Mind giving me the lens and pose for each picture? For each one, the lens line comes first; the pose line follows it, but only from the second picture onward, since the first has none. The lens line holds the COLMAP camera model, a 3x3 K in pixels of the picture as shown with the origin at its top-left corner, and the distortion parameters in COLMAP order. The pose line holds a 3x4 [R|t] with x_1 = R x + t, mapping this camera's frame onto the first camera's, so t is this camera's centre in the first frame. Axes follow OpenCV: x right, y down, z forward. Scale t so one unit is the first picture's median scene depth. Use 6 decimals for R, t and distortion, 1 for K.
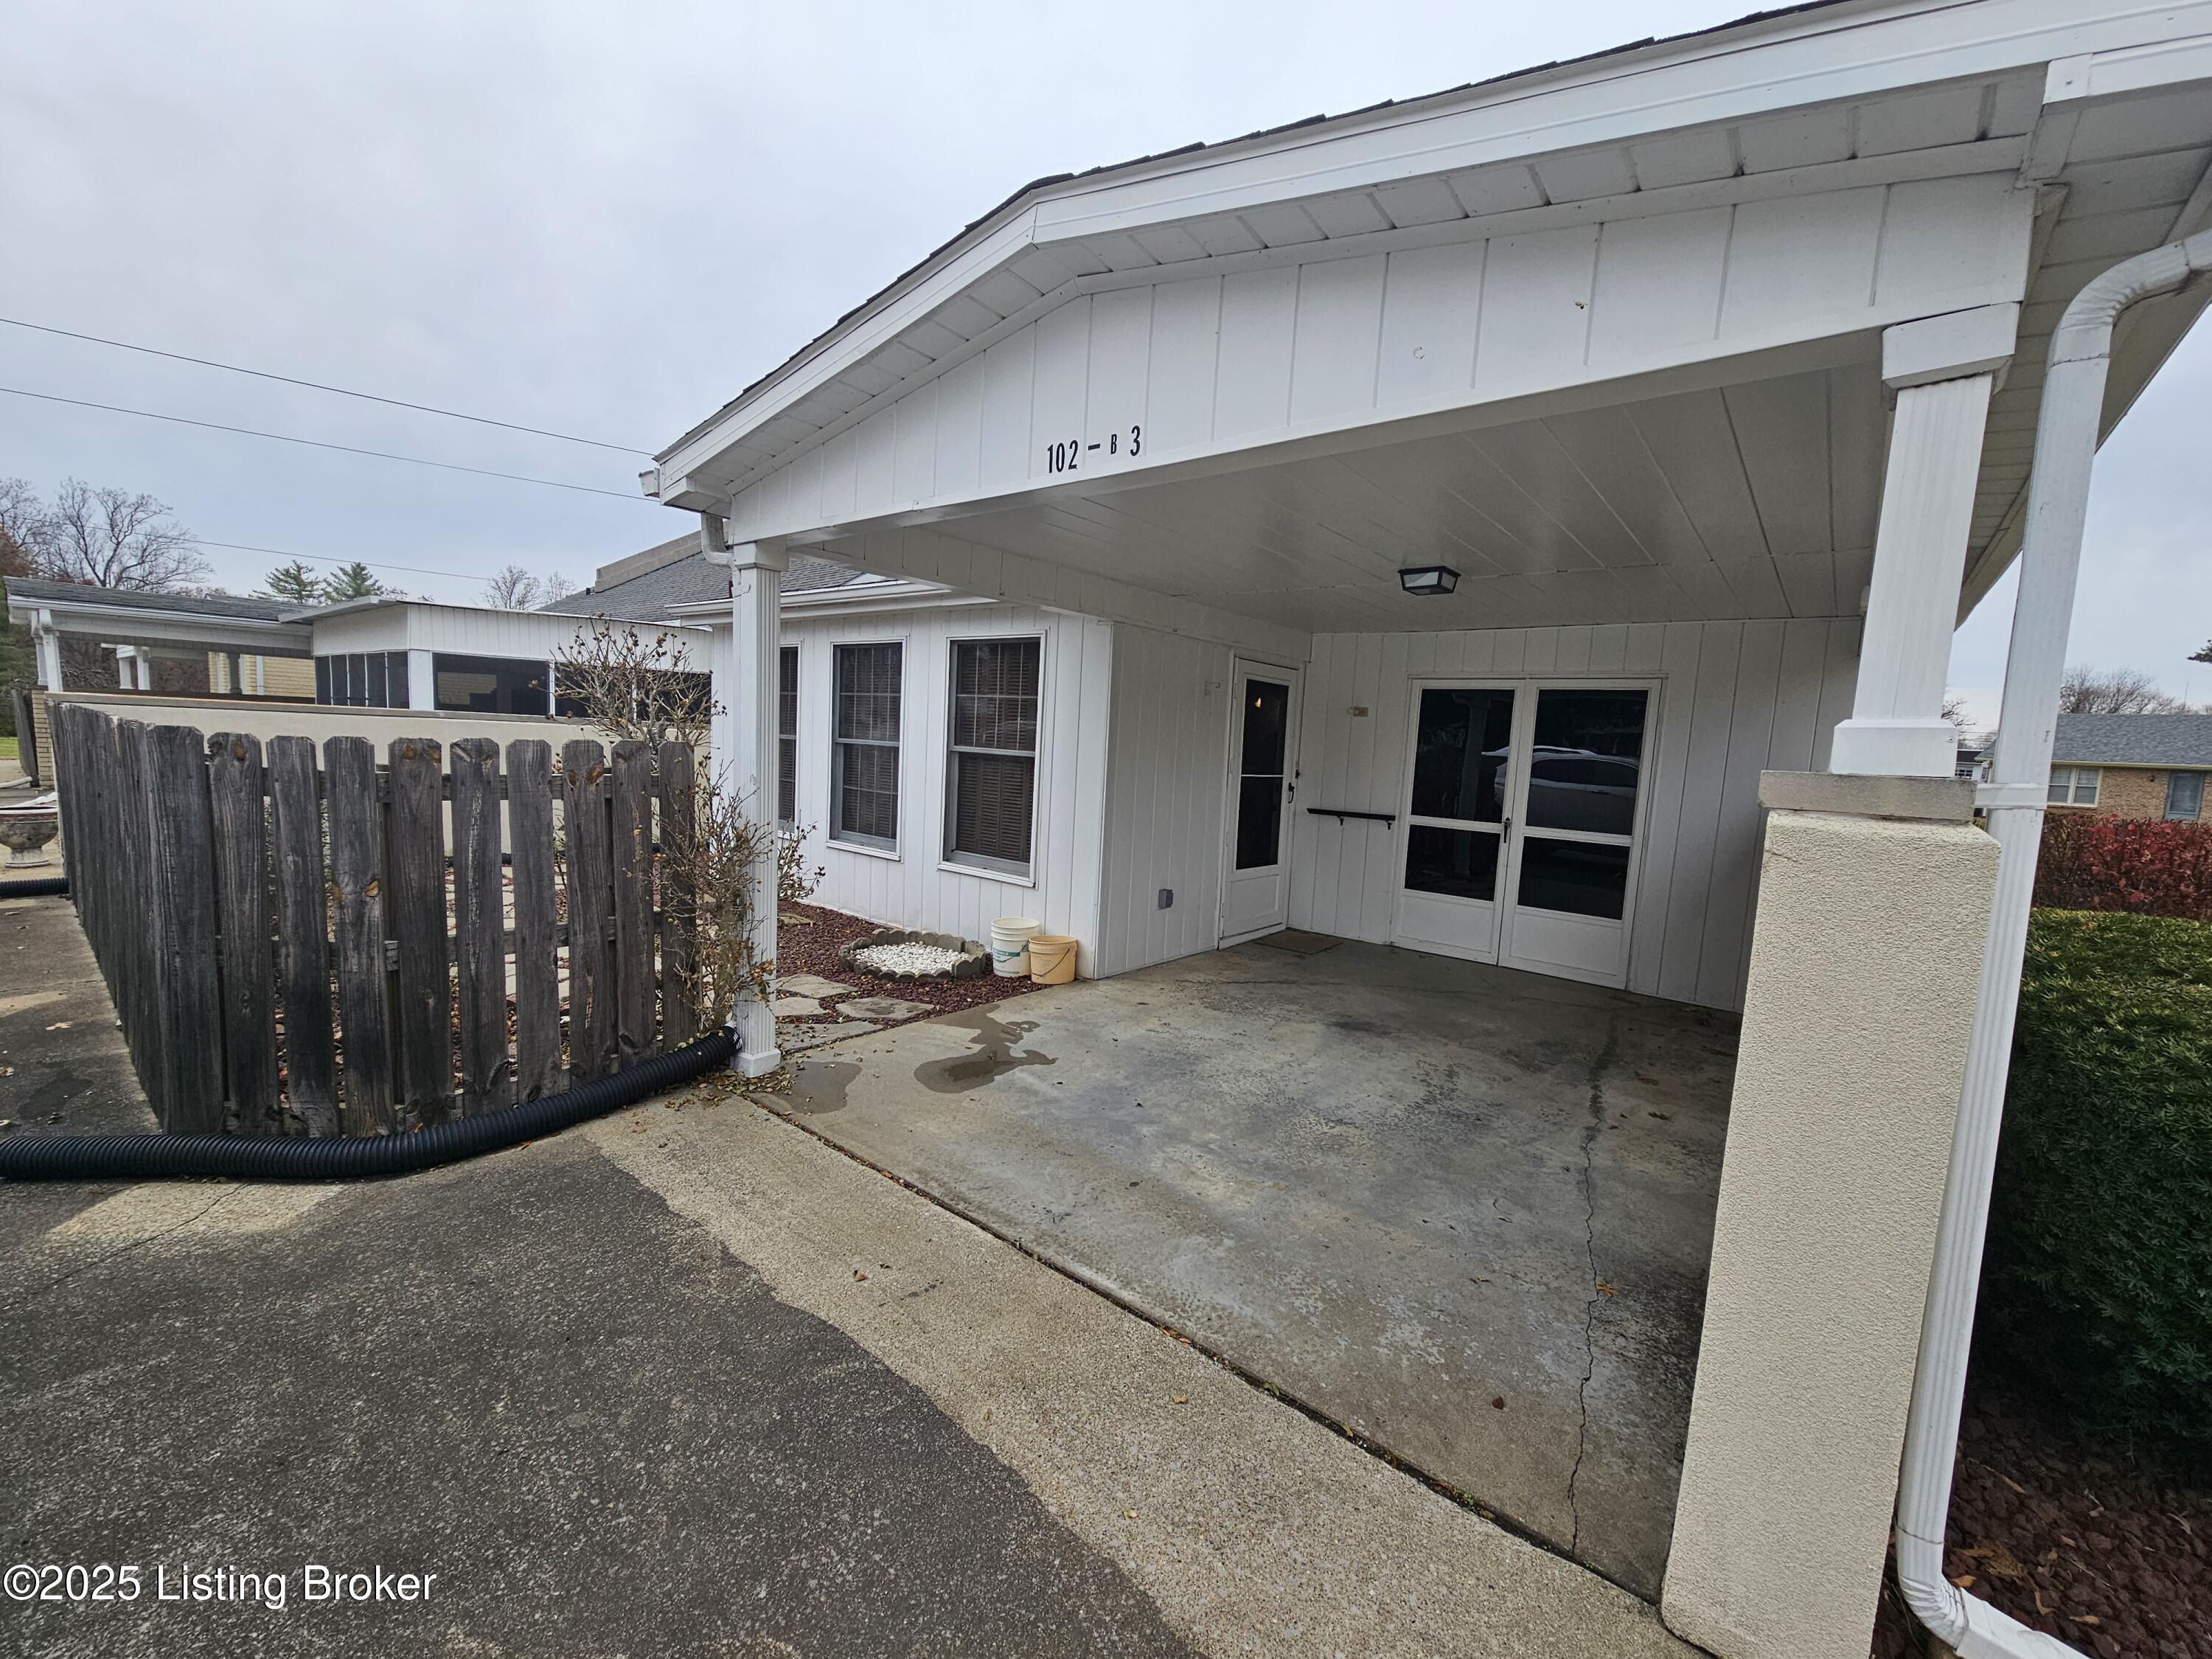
lens RADIAL K [[904.0, 0, 1107.7], [0, 904.0, 838.2], [0, 0, 1]] dist [0.000857, -0.000792]
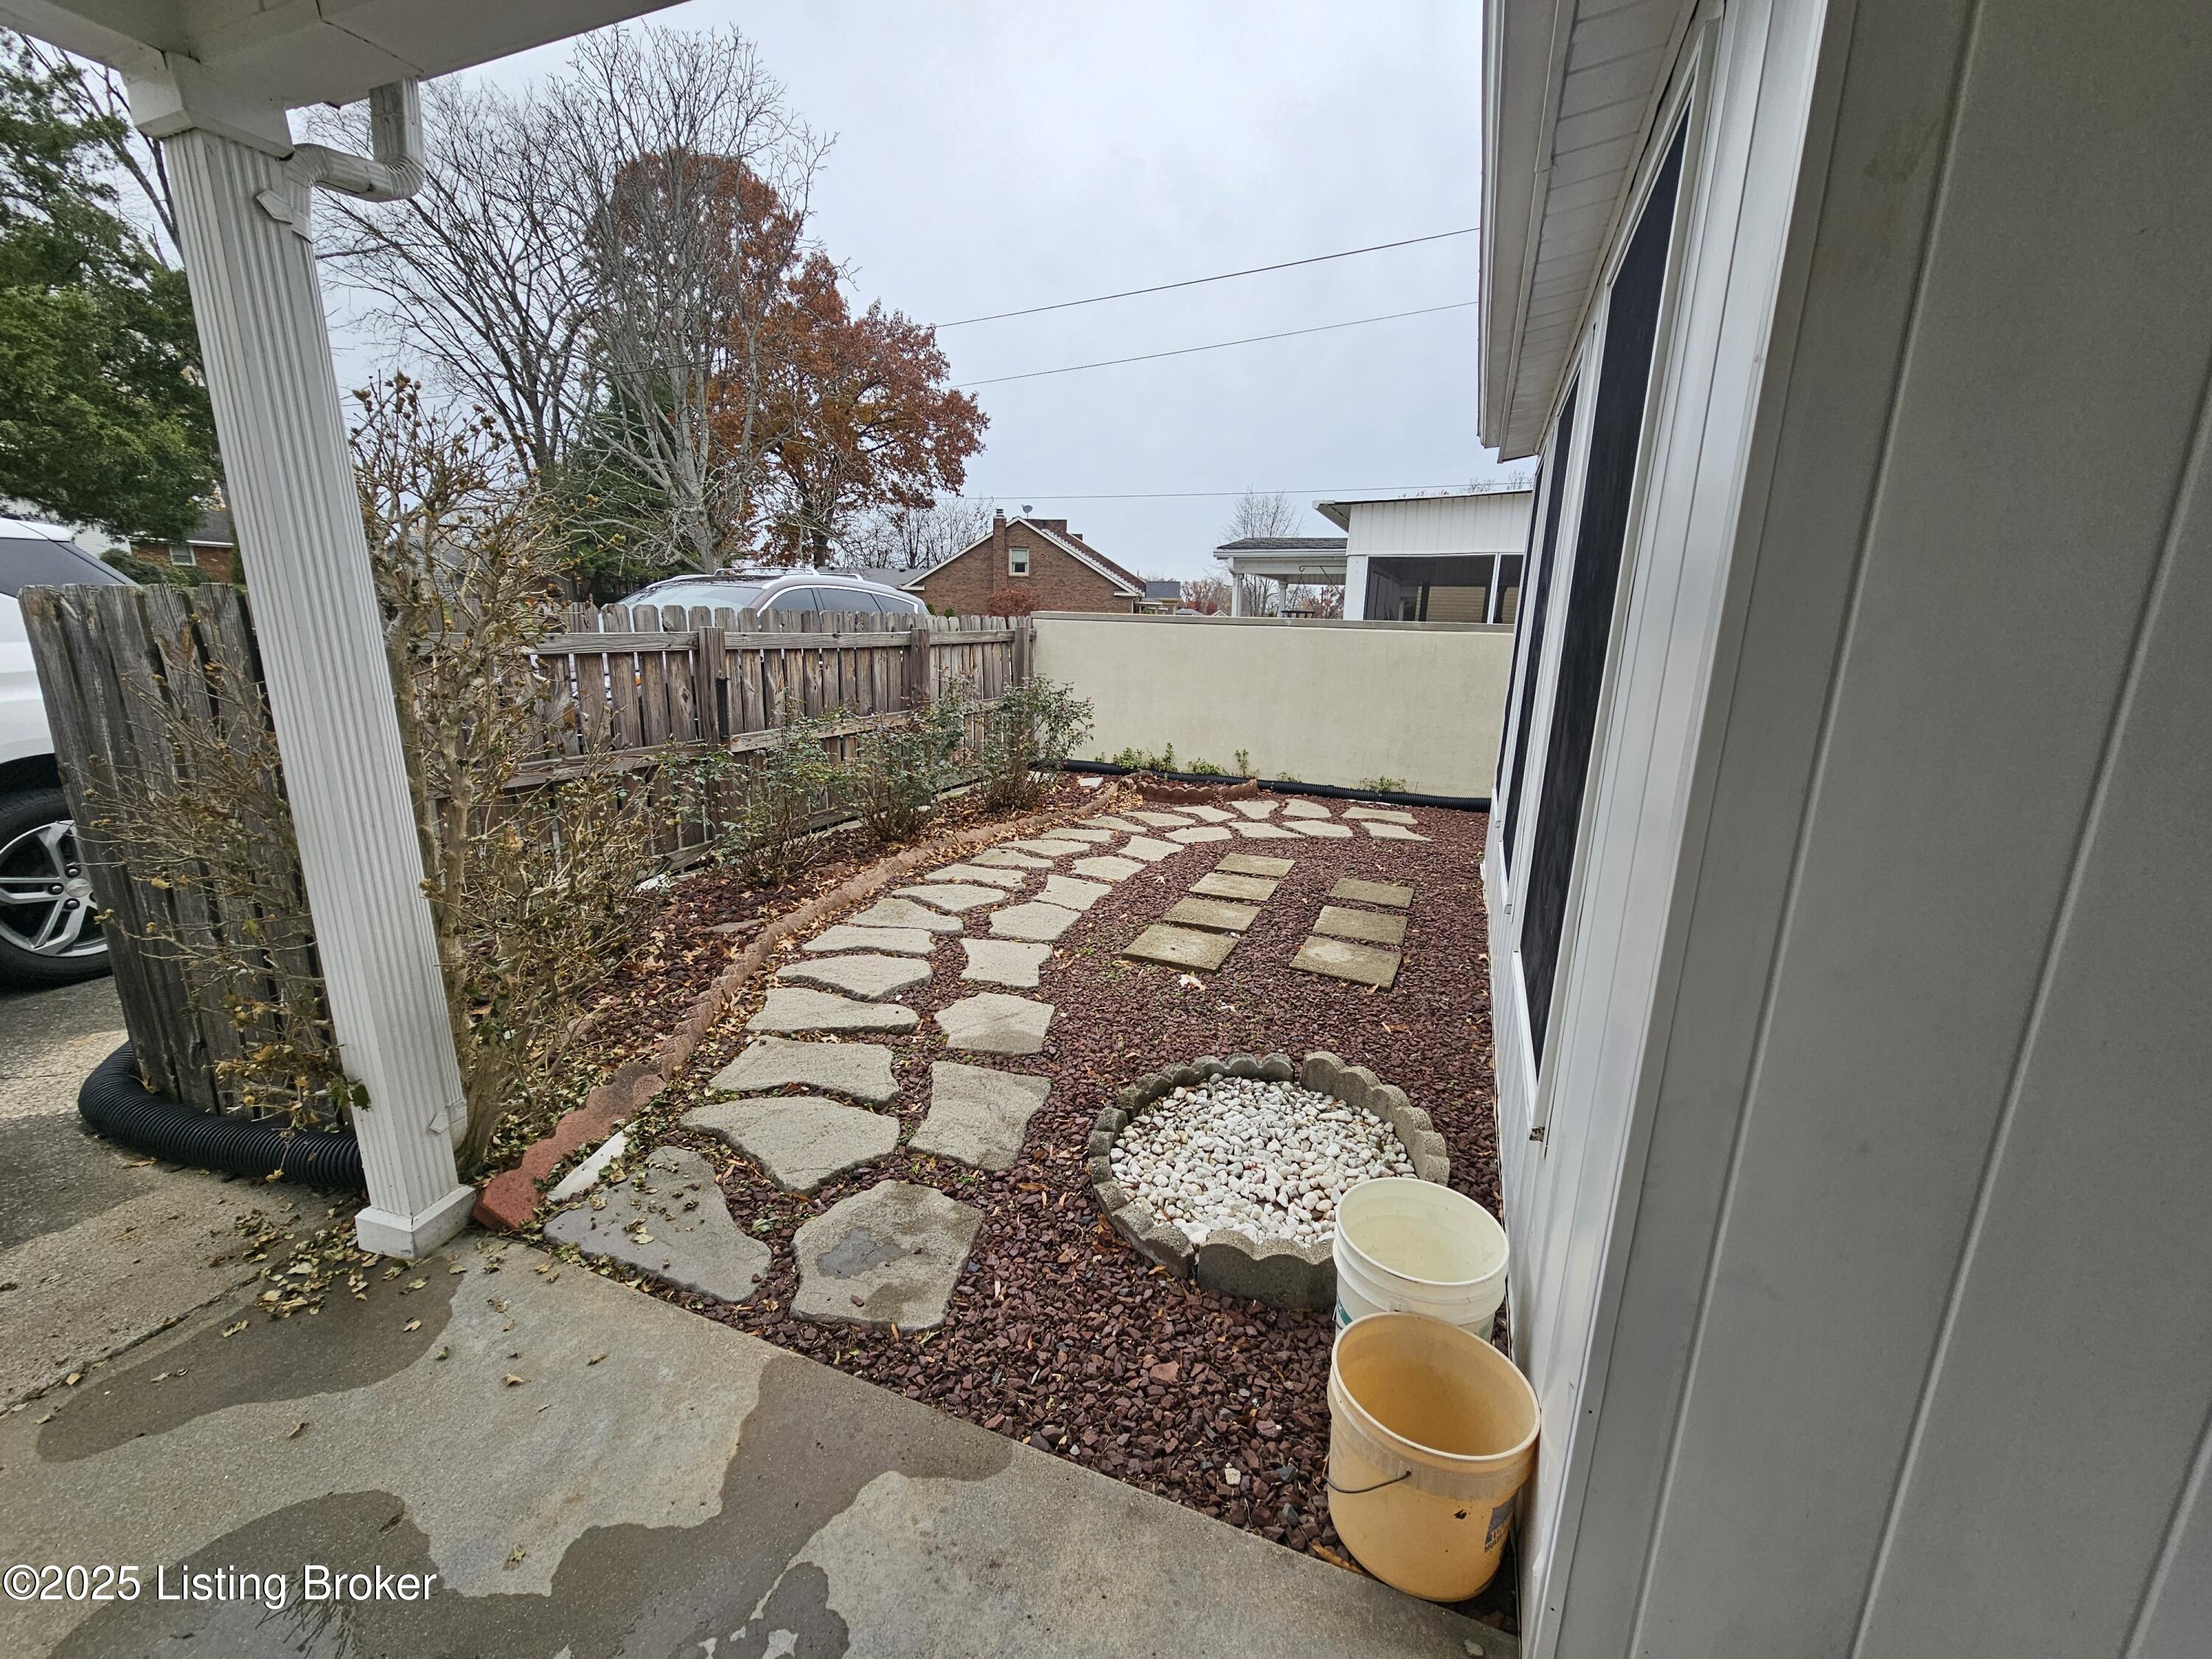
lens RADIAL K [[904.0, 0, 1107.7], [0, 904.0, 838.2], [0, 0, 1]] dist [0.000857, -0.000792]
pose [[0.302208, 0.183331, -0.935446, 0.139175], [-0.118379, 0.980953, 0.154006, -0.074923], [0.945863, 0.064196, 0.318154, 0.960706]]
